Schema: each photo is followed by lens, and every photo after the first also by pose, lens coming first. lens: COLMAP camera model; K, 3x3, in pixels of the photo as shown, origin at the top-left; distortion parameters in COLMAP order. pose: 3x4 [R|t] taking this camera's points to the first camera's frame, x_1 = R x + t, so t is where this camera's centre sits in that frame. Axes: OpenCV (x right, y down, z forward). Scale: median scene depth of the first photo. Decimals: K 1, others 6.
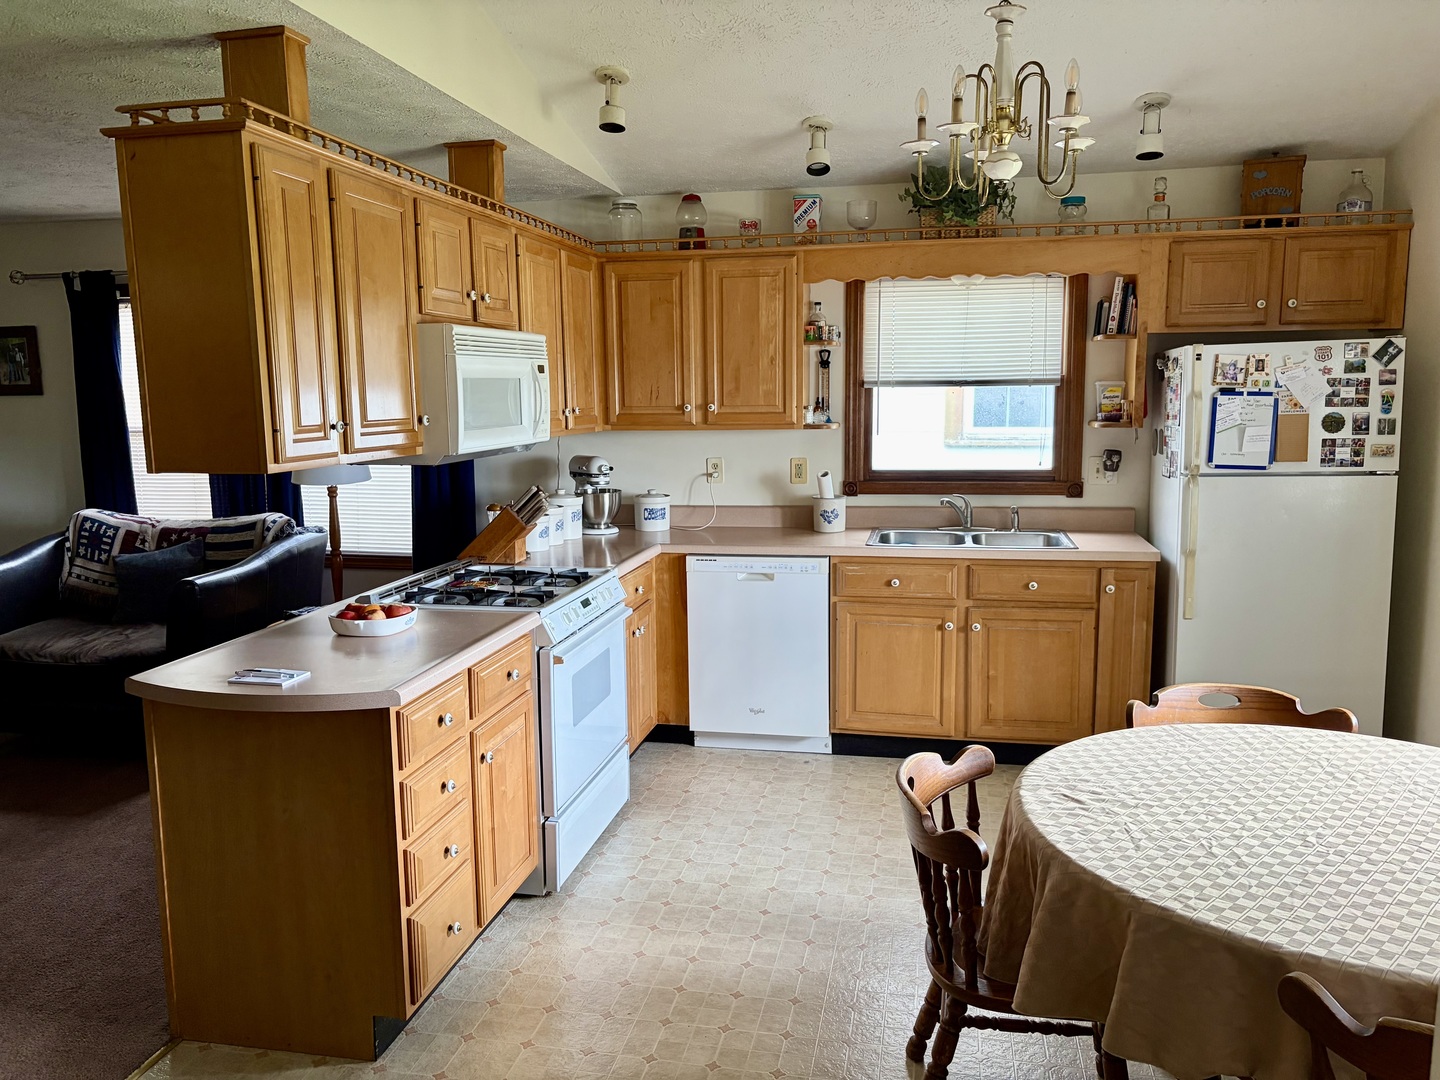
lens RADIAL K [[1099.2, 0, 715.3], [0, 1099.2, 544.0], [0, 0, 1]] dist [0.053120, -0.063517]
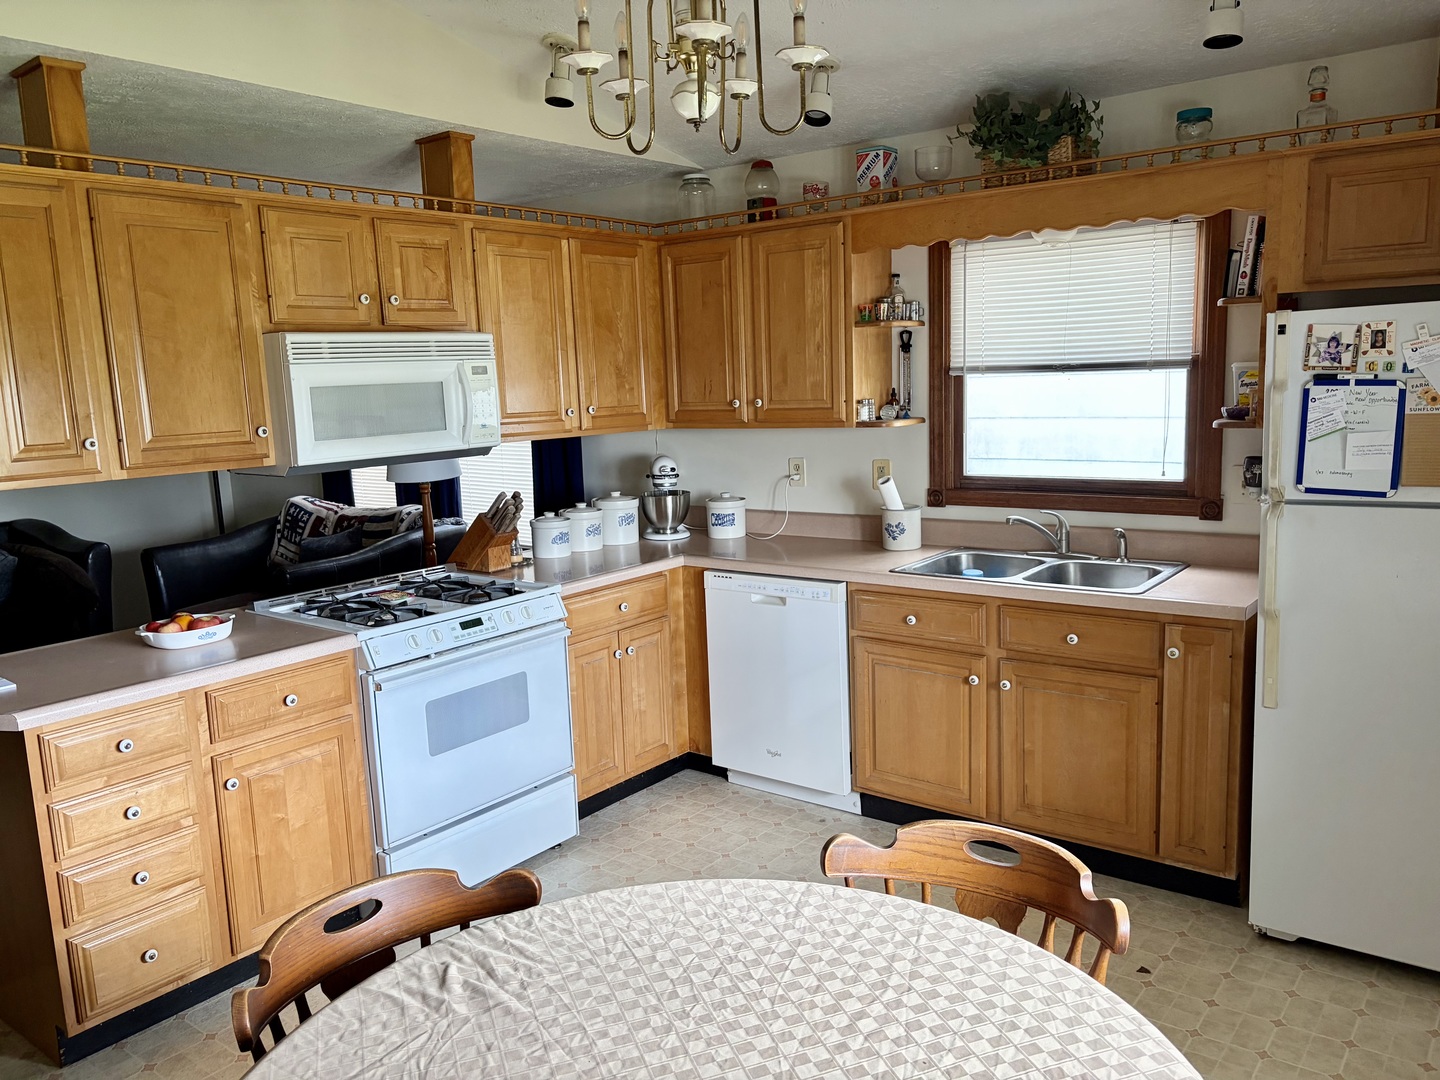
lens RADIAL K [[1099.2, 0, 719.5], [0, 1099.2, 545.3], [0, 0, 1]] dist [0.053120, -0.063517]
pose [[0.897246, 0.046926, -0.439030, 0.395827], [-0.035360, 0.998779, 0.034489, -0.043481], [0.440112, -0.015421, 0.897810, 0.212037]]
